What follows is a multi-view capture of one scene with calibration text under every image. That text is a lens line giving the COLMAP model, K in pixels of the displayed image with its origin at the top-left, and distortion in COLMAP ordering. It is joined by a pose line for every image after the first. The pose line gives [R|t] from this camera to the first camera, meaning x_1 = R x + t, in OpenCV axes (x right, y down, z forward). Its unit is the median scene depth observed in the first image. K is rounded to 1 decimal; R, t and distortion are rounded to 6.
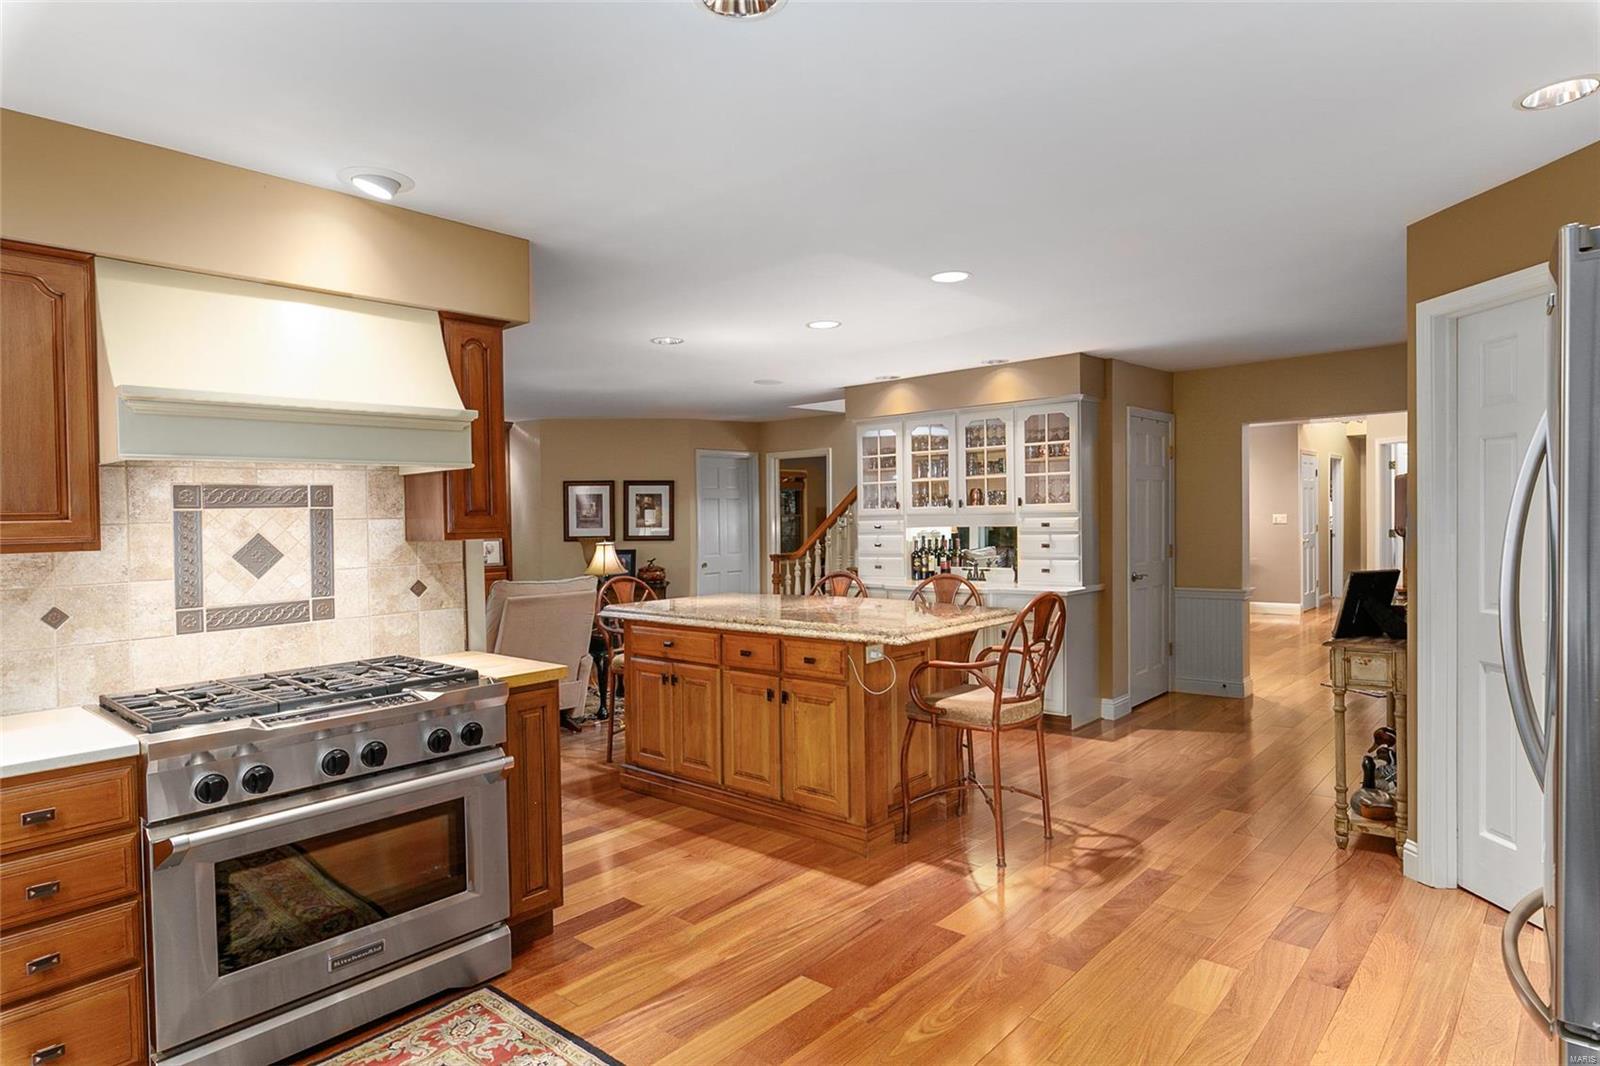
lens RADIAL K [[902.3, 0, 805.1], [0, 902.3, 531.9], [0, 0, 1]] dist [0.001969, -0.000311]
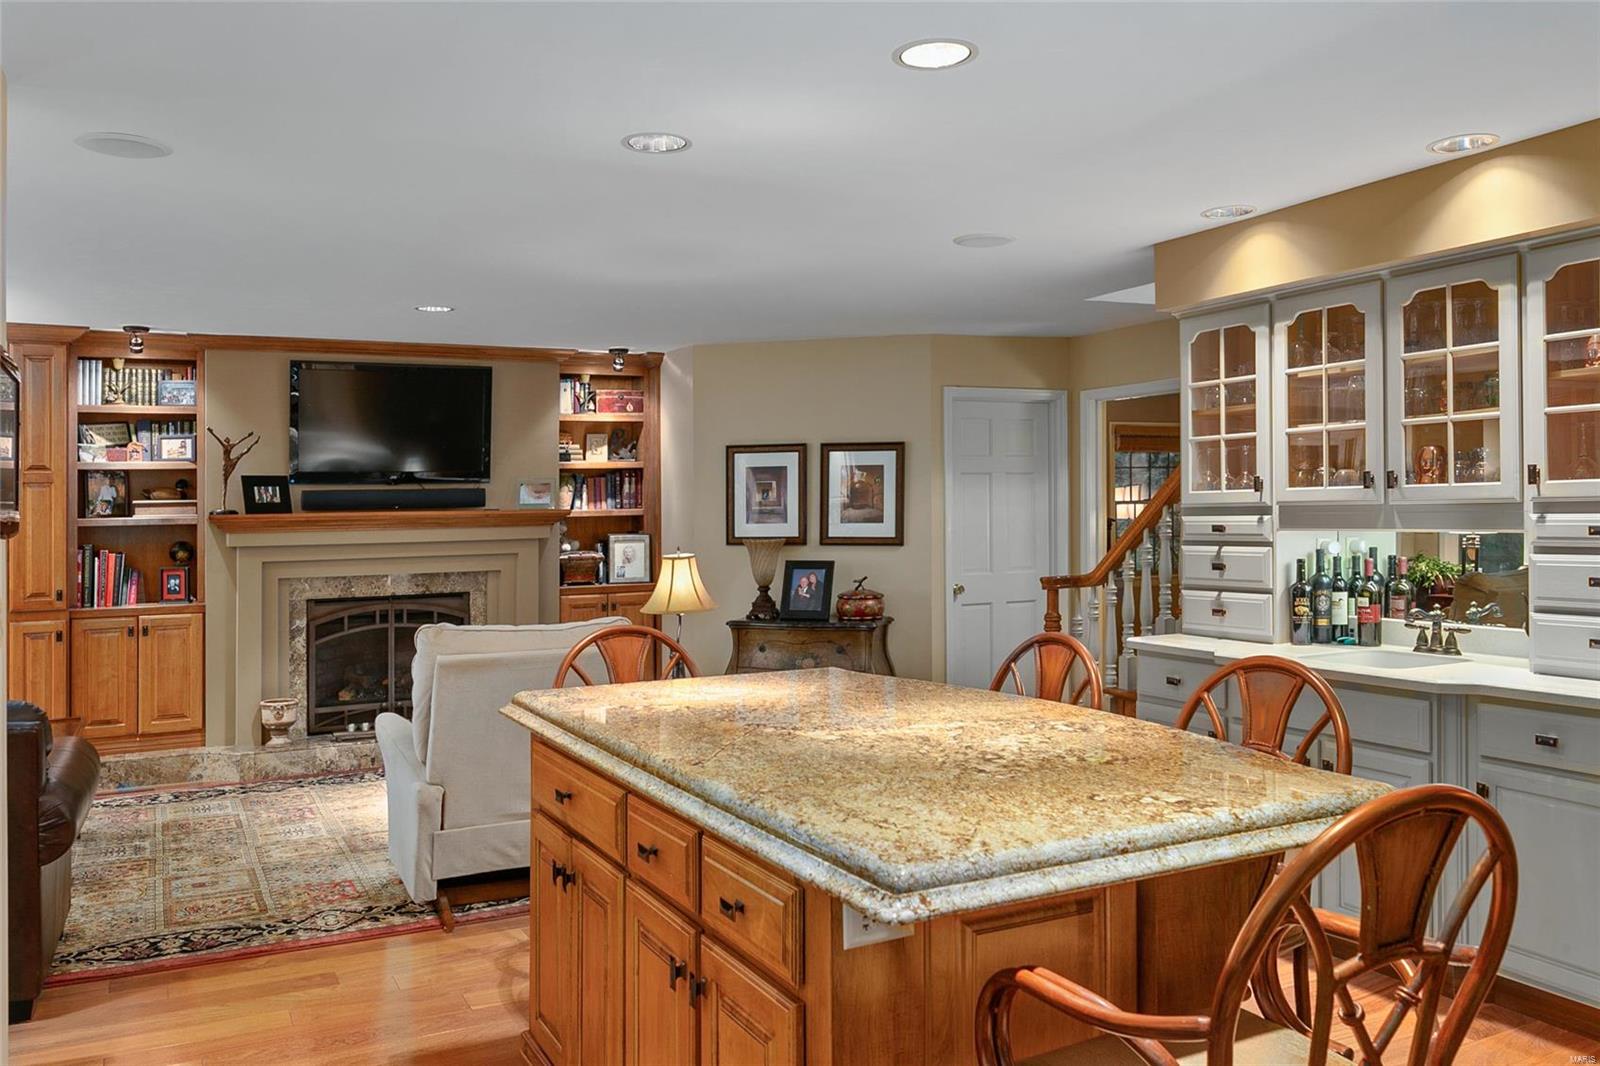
lens RADIAL K [[1277.7, 0, 799.8], [0, 1277.7, 519.9], [0, 0, 1]] dist [-0.011489, -0.008993]
pose [[0.930791, 0.007046, -0.365483, 0.120978], [-0.007466, 0.999972, 0.000266, -0.009169], [0.365475, 0.002481, 0.930818, 0.290051]]
